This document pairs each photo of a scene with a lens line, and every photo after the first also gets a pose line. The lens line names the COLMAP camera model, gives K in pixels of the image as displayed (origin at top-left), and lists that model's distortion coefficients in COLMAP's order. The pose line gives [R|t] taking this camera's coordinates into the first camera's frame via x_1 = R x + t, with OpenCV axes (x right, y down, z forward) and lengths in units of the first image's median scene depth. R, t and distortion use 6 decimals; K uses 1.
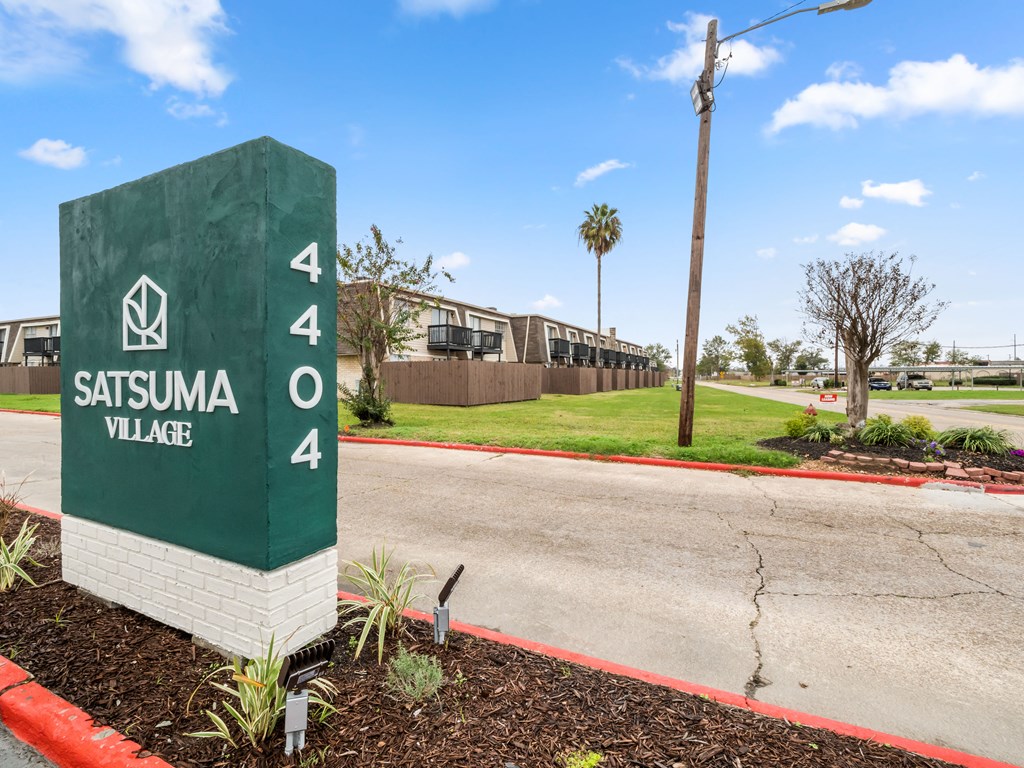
lens RADIAL K [[515.7, 0, 512.0], [0, 515.7, 384.0], [0, 0, 1]] dist [-0.002156, -0.000360]
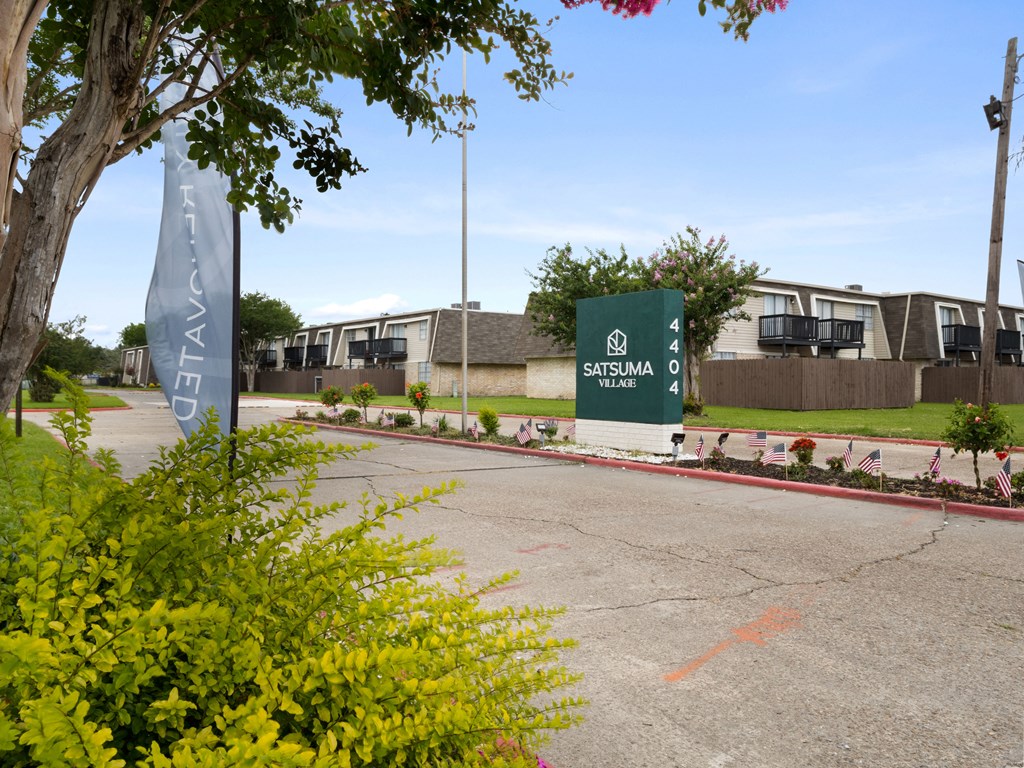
lens RADIAL K [[802.2, 0, 512.0], [0, 802.2, 384.0], [0, 0, 1]] dist [0.024979, 0.000370]
pose [[0.885524, 0.002879, -0.464585, 0.079298], [-0.010110, 0.999863, -0.013075, 0.014865], [0.464484, 0.016275, 0.885432, -0.301953]]
